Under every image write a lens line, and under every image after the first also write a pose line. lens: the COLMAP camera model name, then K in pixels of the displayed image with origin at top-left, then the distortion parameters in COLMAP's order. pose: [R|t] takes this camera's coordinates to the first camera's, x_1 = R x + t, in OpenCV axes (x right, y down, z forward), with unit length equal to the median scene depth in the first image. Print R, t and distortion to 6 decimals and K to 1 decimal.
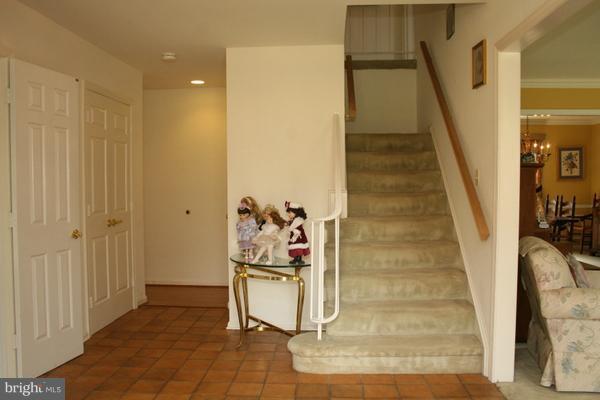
lens RADIAL K [[513.5, 0, 301.3], [0, 513.5, 199.6], [0, 0, 1]] dist [-0.062063, 0.007638]
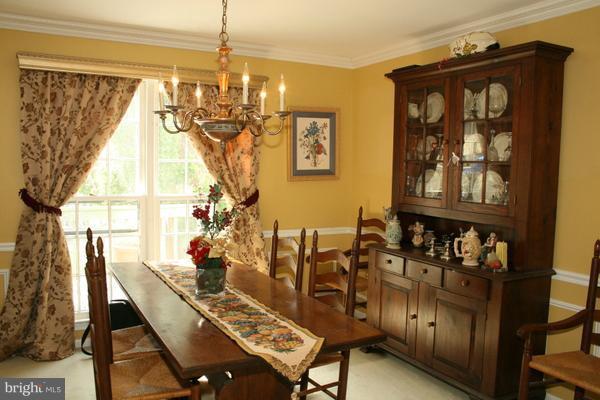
lens RADIAL K [[513.5, 0, 300.1], [0, 513.5, 204.3], [0, 0, 1]] dist [-0.062063, 0.007638]
pose [[0.860157, -0.024594, 0.509435, 0.268861], [-0.002326, 0.998637, 0.052140, -0.039629], [-0.510023, -0.046034, 0.858928, 0.579617]]
